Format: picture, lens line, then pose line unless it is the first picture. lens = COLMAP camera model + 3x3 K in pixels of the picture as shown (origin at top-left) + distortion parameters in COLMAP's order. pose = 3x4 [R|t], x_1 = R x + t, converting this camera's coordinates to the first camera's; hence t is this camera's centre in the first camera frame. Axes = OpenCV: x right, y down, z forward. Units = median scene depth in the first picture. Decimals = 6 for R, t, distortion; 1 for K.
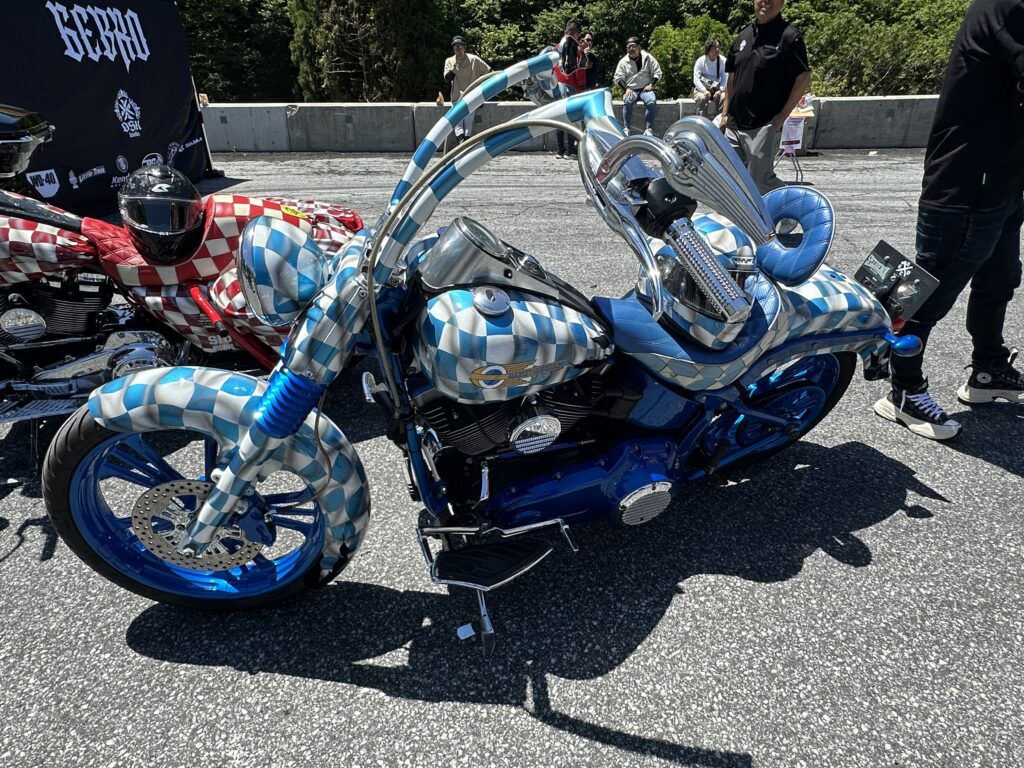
lens RADIAL K [[637.7, 0, 512.0], [0, 637.7, 384.0], [0, 0, 1]] dist [-0.002813, 0.001907]
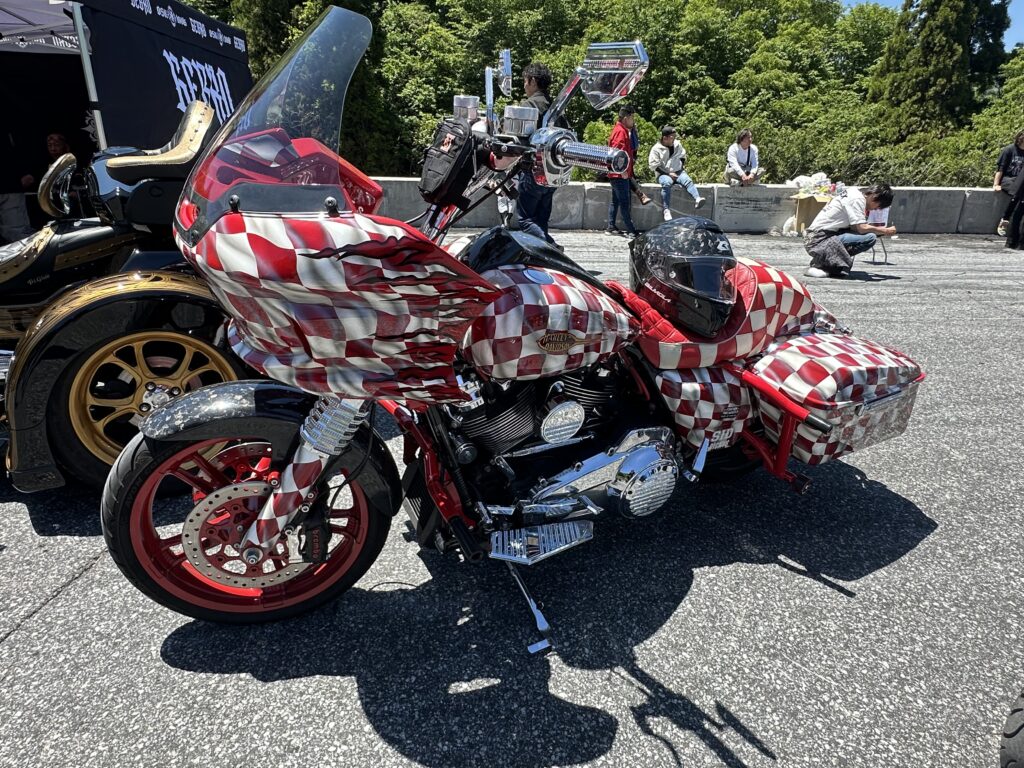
lens RADIAL K [[637.7, 0, 512.0], [0, 637.7, 384.0], [0, 0, 1]] dist [-0.002813, 0.001907]
pose [[0.989476, -0.014567, 0.143964, -0.217891], [0.031595, 0.992663, -0.116714, -0.013125], [-0.141208, 0.120035, 0.982676, 0.067919]]
